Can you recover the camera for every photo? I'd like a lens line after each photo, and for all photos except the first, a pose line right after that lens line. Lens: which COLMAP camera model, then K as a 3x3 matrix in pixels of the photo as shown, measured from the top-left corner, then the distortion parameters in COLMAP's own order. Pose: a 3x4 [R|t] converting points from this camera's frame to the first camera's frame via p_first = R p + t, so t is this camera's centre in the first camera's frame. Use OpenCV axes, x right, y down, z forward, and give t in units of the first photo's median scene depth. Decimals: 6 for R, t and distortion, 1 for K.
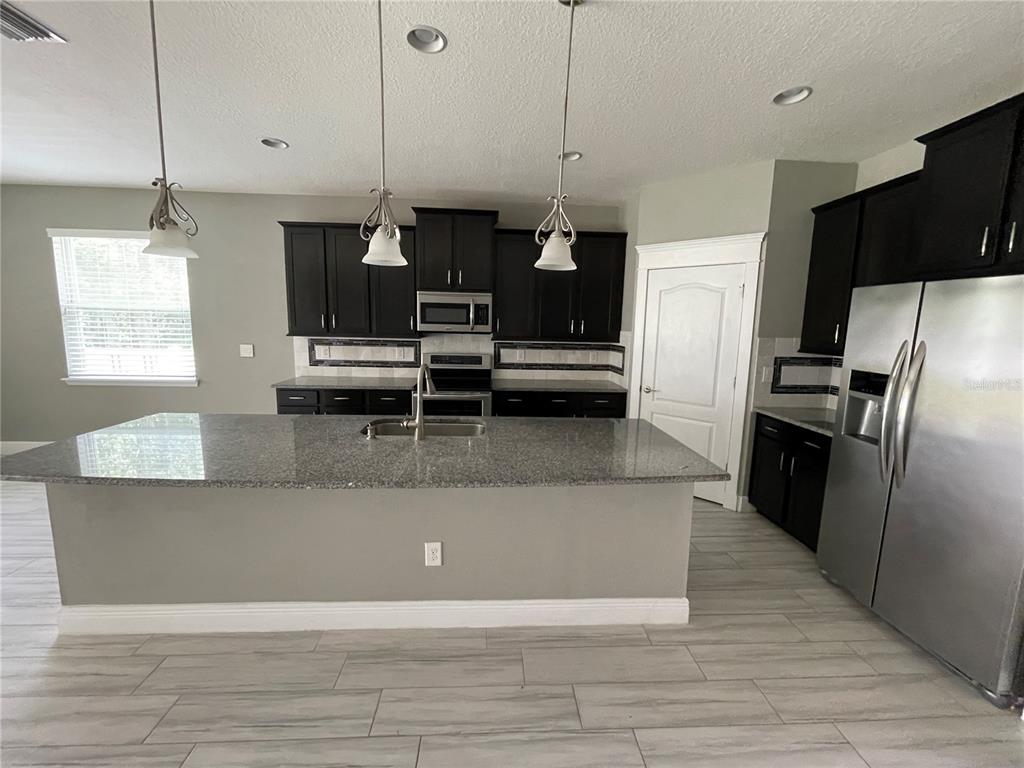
lens RADIAL K [[414.0, 0, 510.1], [0, 414.0, 382.9], [0, 0, 1]] dist [-0.000309, -0.000570]
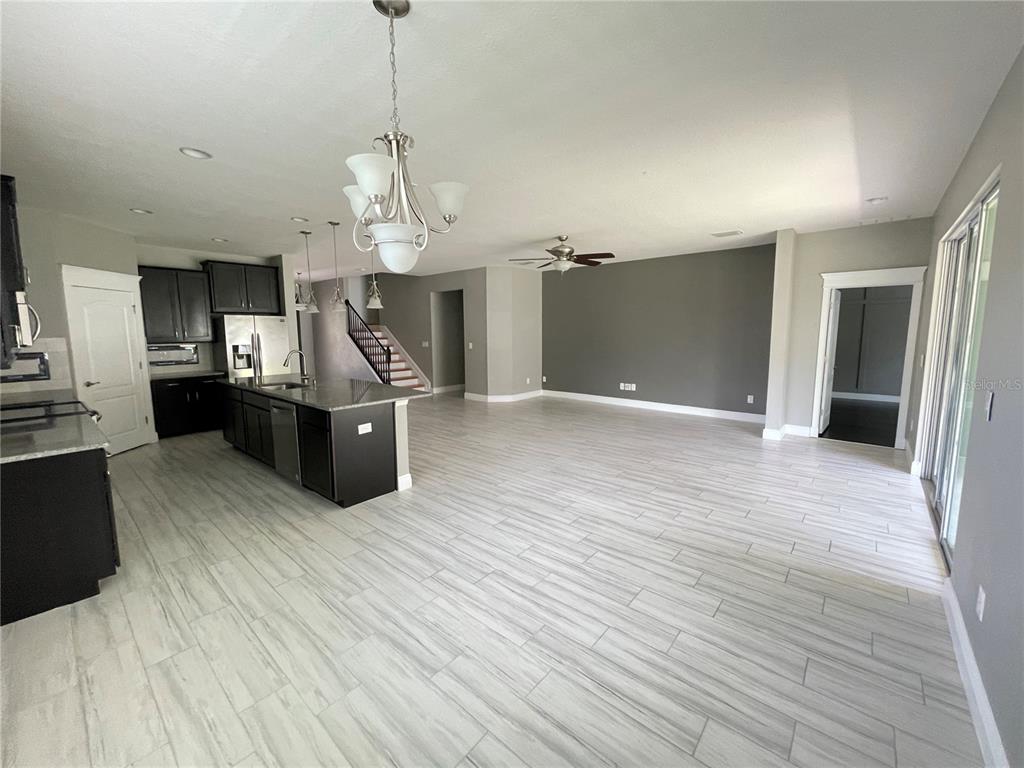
lens RADIAL K [[414.0, 0, 511.8], [0, 414.0, 380.4], [0, 0, 1]] dist [-0.000309, -0.000570]
pose [[-0.720569, -0.103844, 0.685563, -1.239686], [0.090482, 0.966185, 0.241453, -0.154462], [-0.687454, 0.236015, -0.686807, 0.862920]]
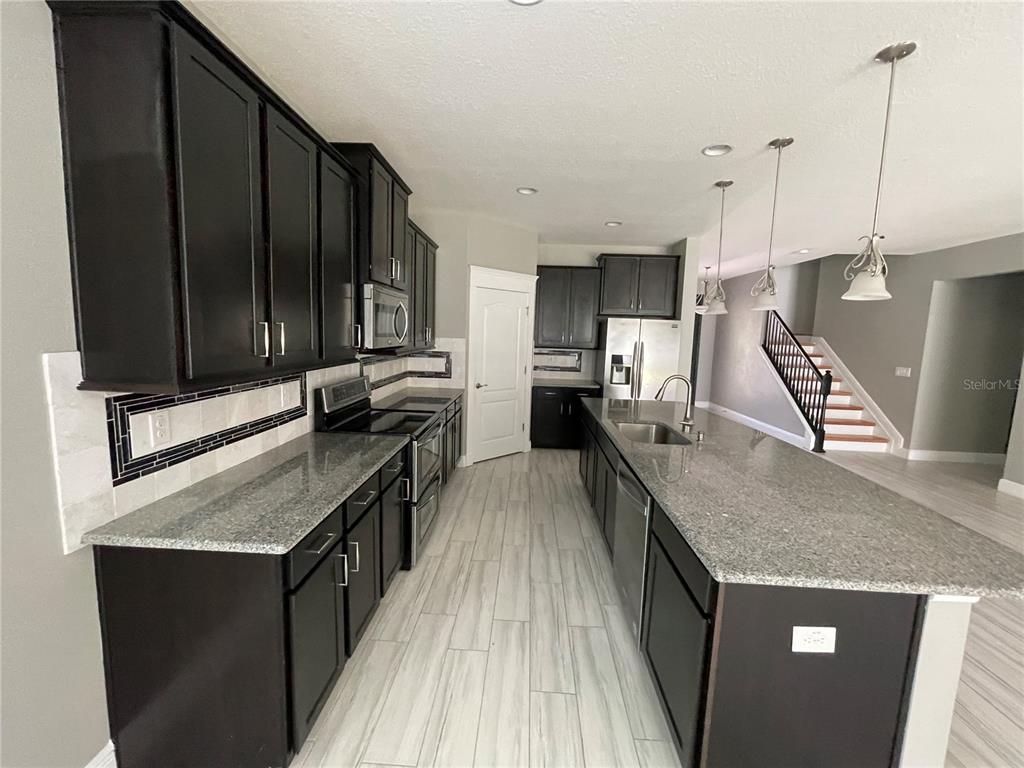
lens RADIAL K [[414.0, 0, 511.5], [0, 414.0, 378.3], [0, 0, 1]] dist [-0.000309, -0.000570]
pose [[0.098394, -0.133084, 0.986208, -0.752562], [0.115476, 0.985850, 0.121515, -0.124084], [-0.988425, 0.101927, 0.112370, 0.675751]]
